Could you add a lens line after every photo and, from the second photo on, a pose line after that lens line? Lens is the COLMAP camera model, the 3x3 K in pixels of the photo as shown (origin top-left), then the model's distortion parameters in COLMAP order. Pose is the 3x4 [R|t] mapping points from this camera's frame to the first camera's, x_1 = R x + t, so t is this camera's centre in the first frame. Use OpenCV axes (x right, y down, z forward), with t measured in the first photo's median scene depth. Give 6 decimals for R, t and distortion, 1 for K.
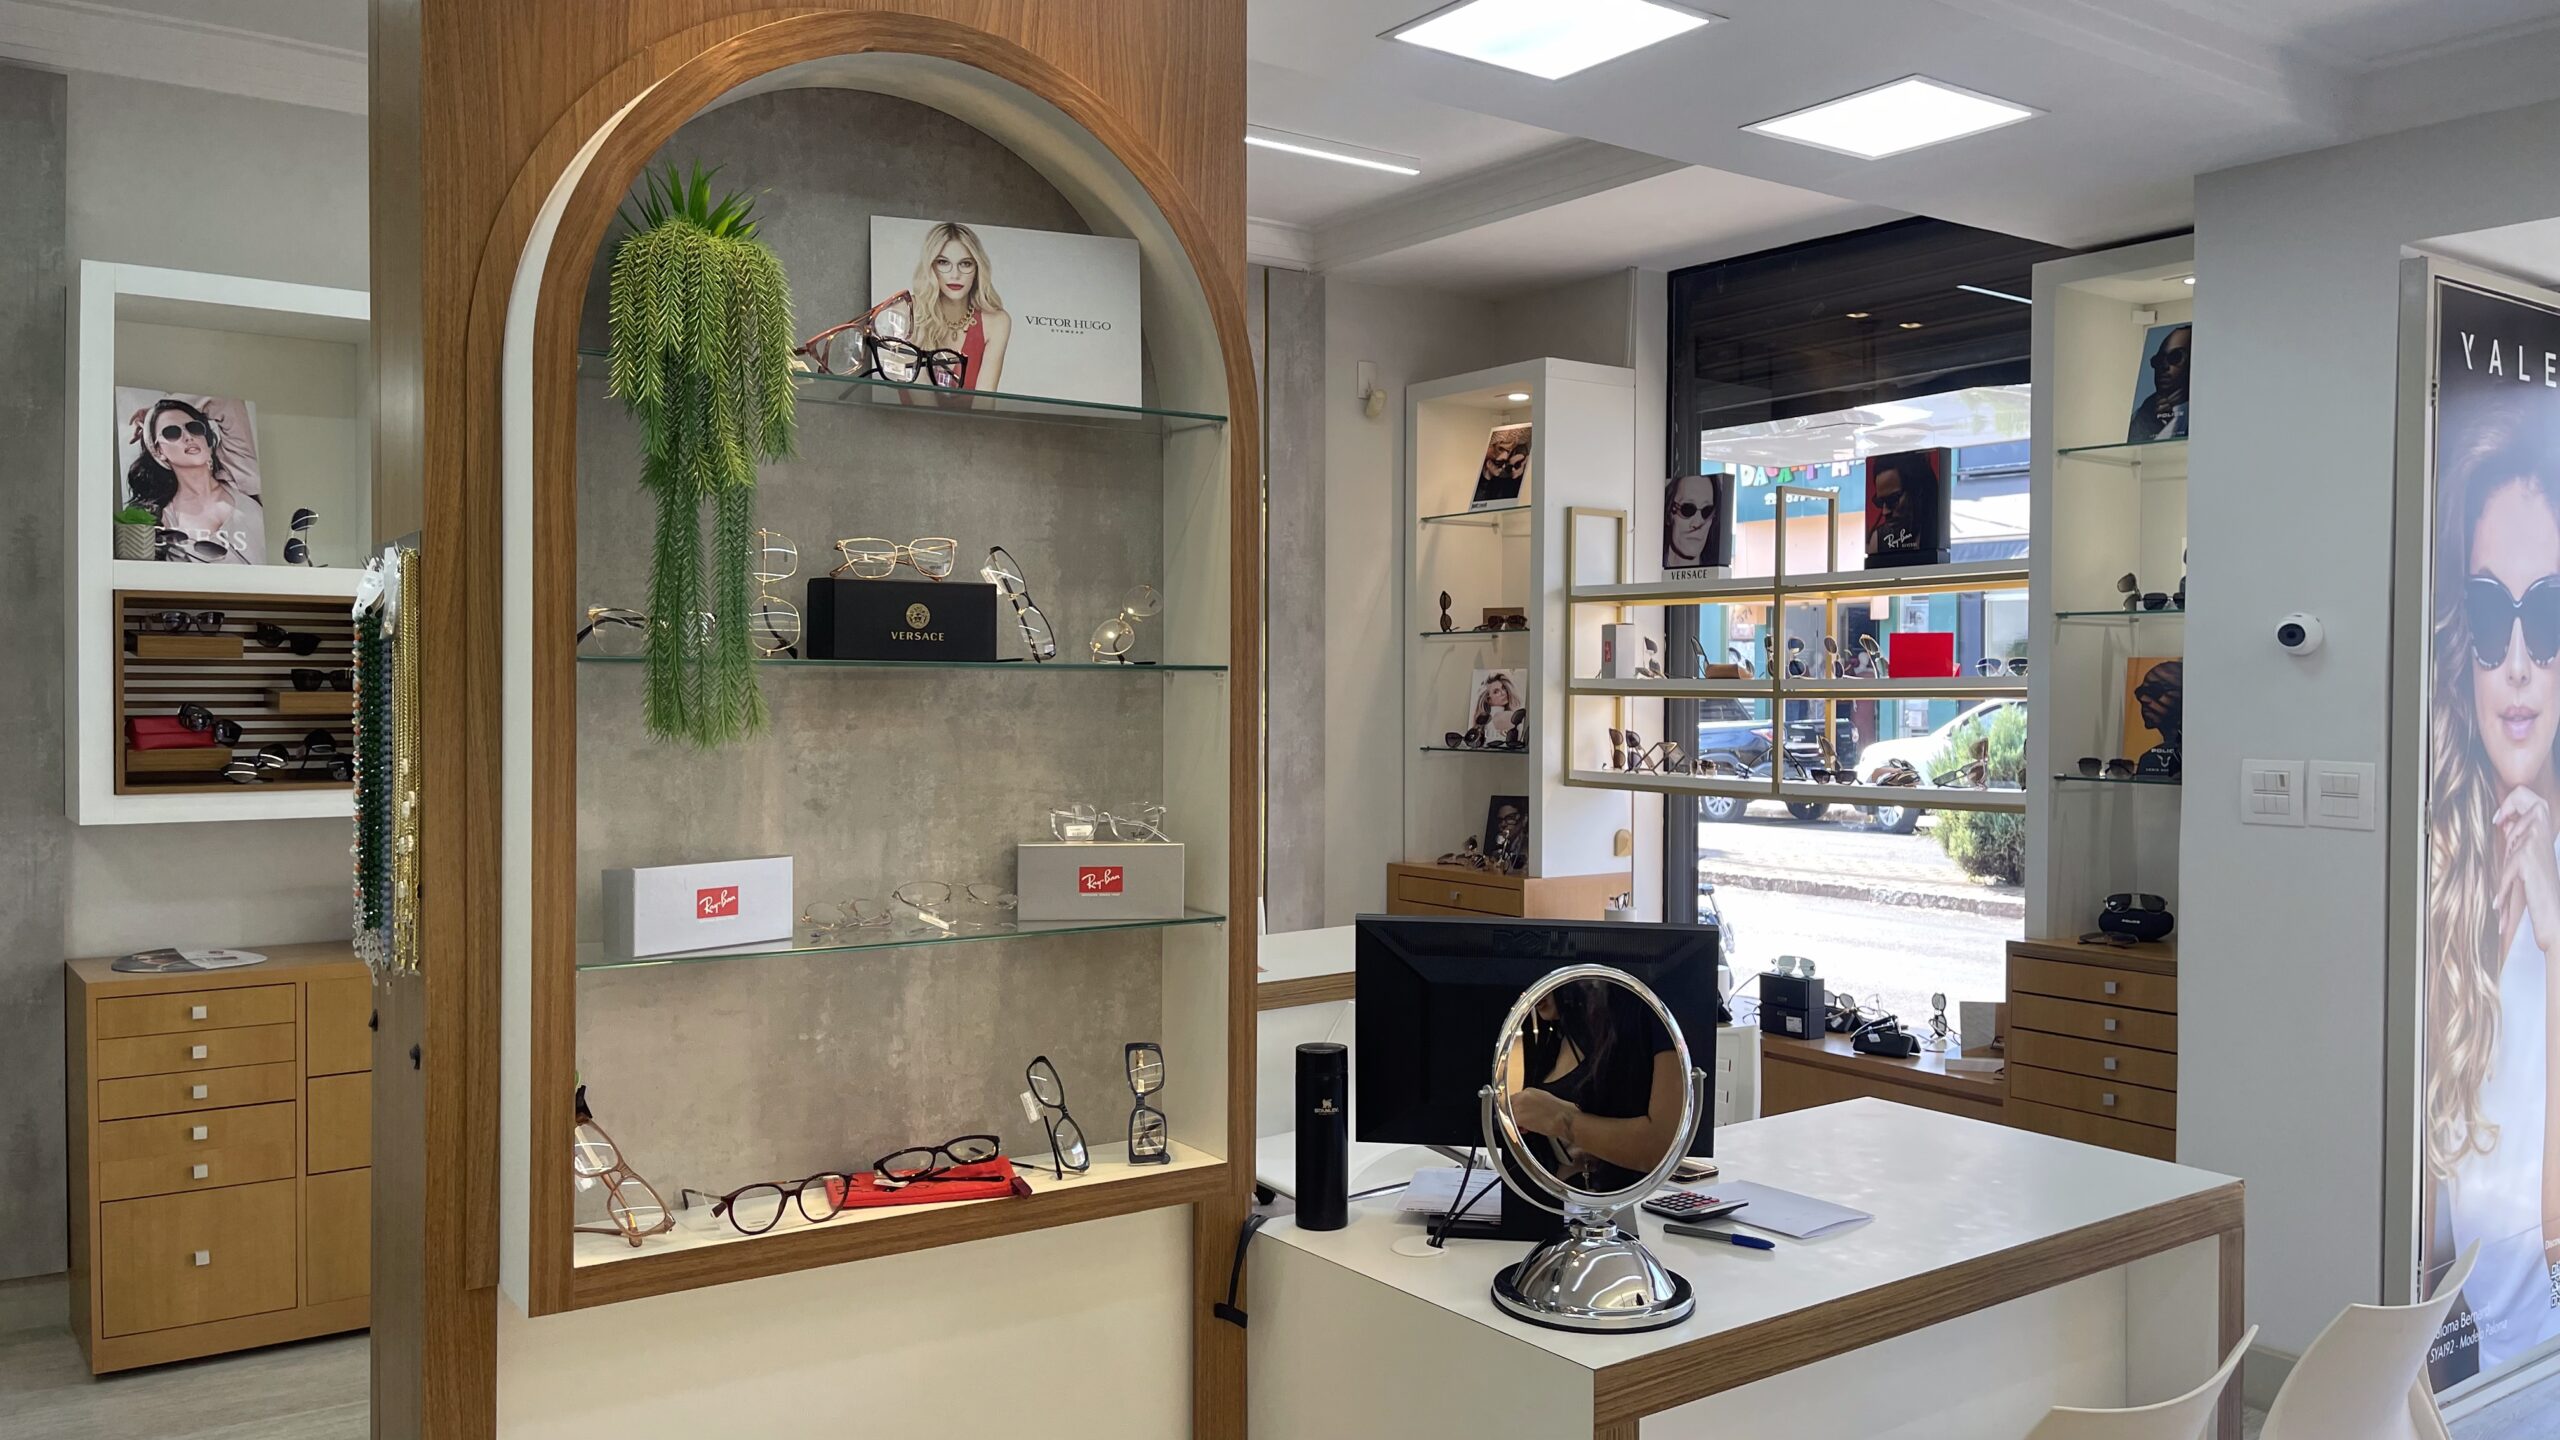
lens RADIAL K [[1956.0, 0, 1280.0], [0, 1956.0, 720.0], [0, 0, 1]] dist [0.121388, -0.202285]
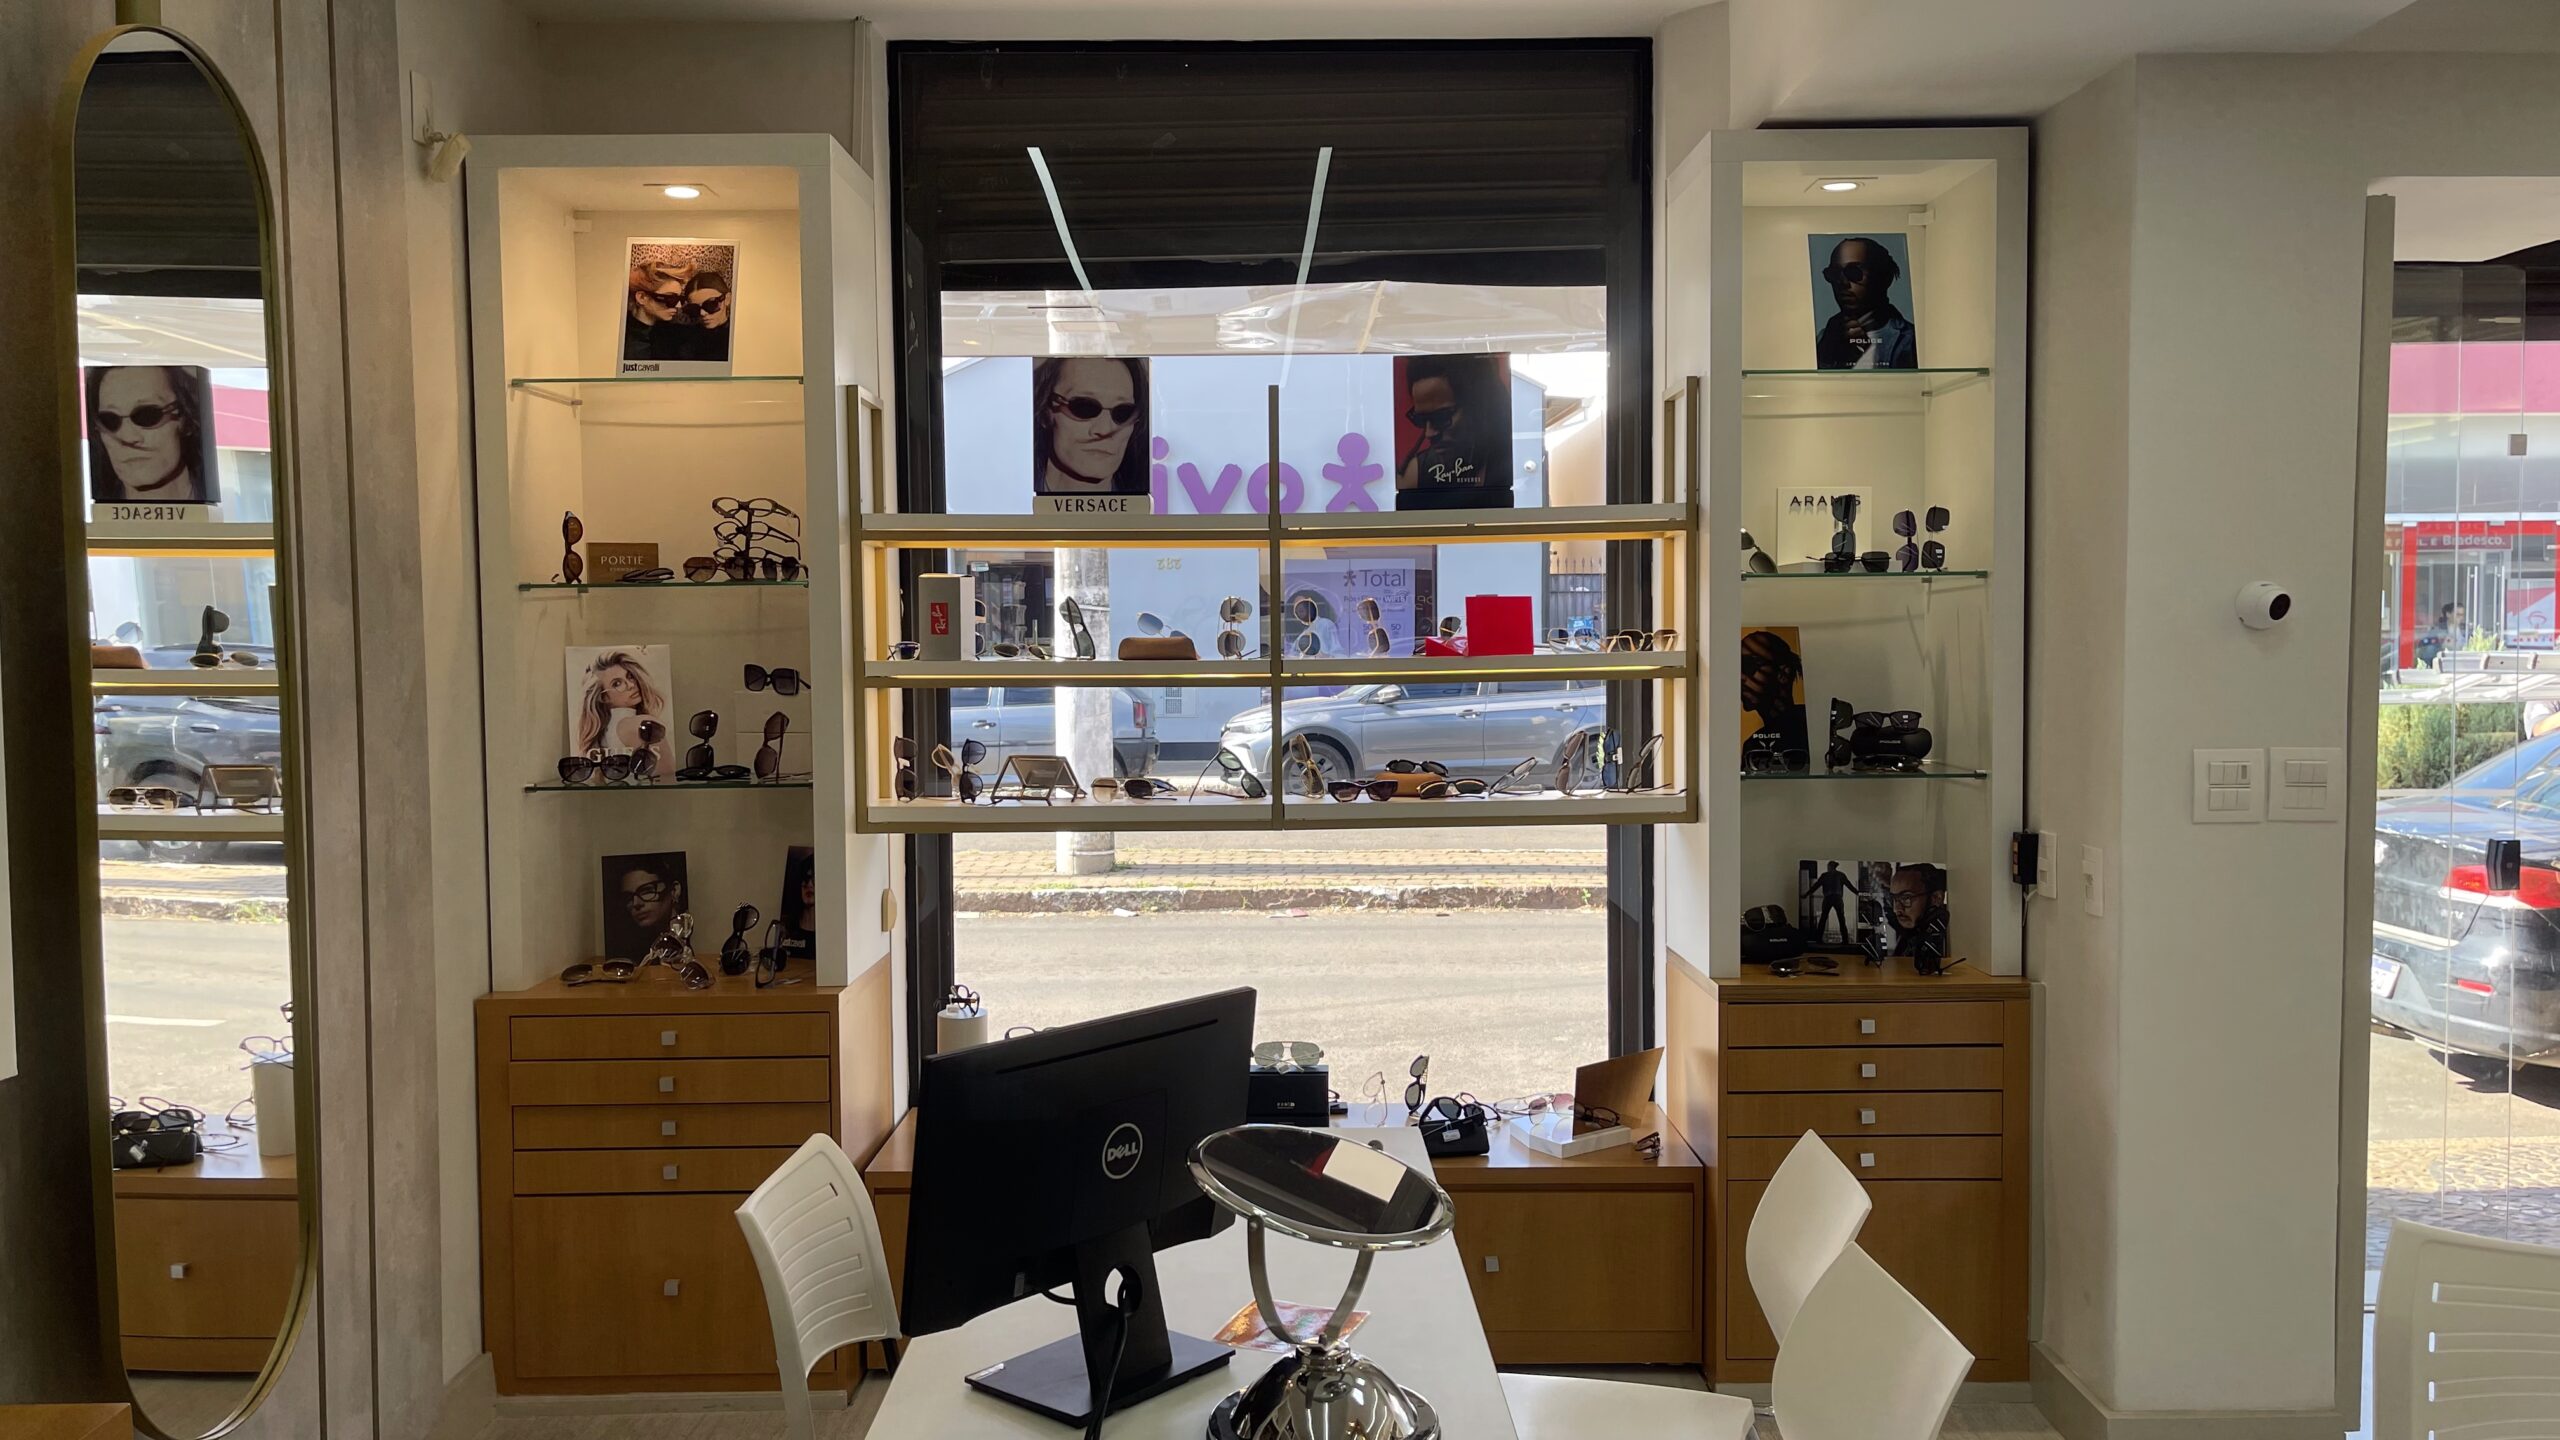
lens RADIAL K [[1956.0, 0, 1280.0], [0, 1956.0, 720.0], [0, 0, 1]] dist [0.121388, -0.202285]
pose [[0.579226, -0.051612, 0.813532, -0.301346], [0.026458, 0.998658, 0.044519, -0.028295], [-0.814738, -0.004262, 0.579814, 0.551837]]
